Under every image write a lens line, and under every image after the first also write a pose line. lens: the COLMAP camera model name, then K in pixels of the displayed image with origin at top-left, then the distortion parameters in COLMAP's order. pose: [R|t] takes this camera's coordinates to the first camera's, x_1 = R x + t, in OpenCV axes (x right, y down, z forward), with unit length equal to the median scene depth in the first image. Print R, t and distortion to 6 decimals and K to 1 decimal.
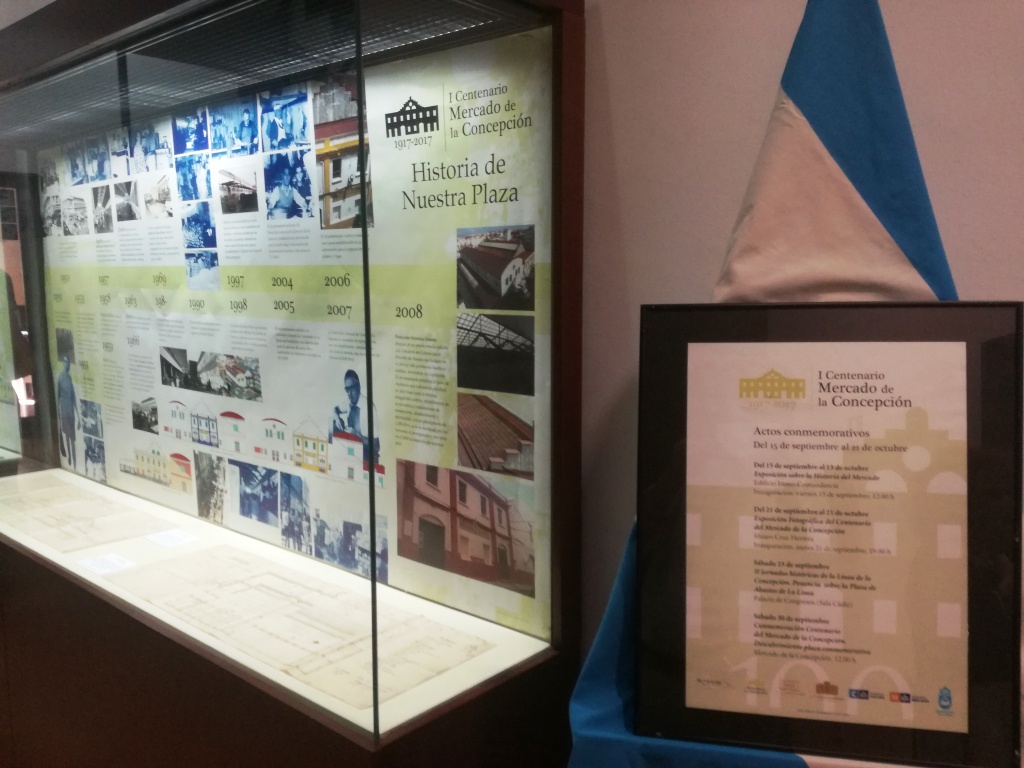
lens RADIAL K [[869.9, 0, 510.9], [0, 869.9, 400.2], [0, 0, 1]] dist [0.100666, -0.004843]
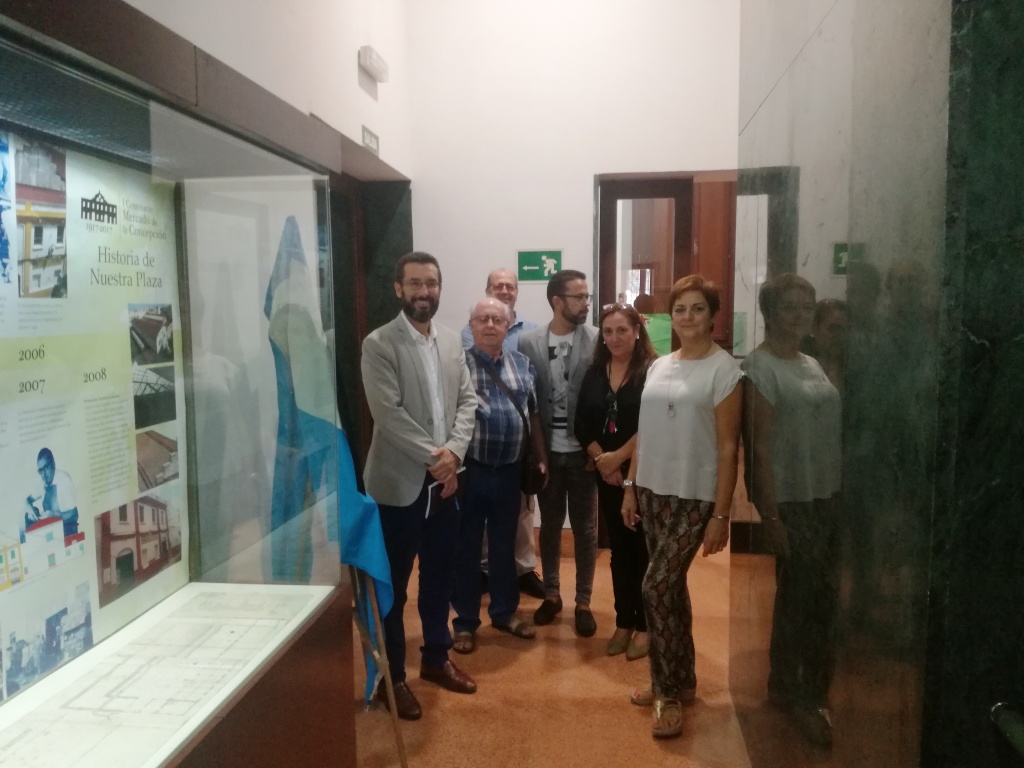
lens RADIAL K [[869.9, 0, 510.9], [0, 869.9, 400.2], [0, 0, 1]] dist [0.100666, -0.004843]
pose [[-0.569631, -0.082356, 0.817764, -1.373416], [0.125519, 0.974579, 0.185582, -0.220157], [-0.812260, 0.208358, -0.544813, 1.227431]]
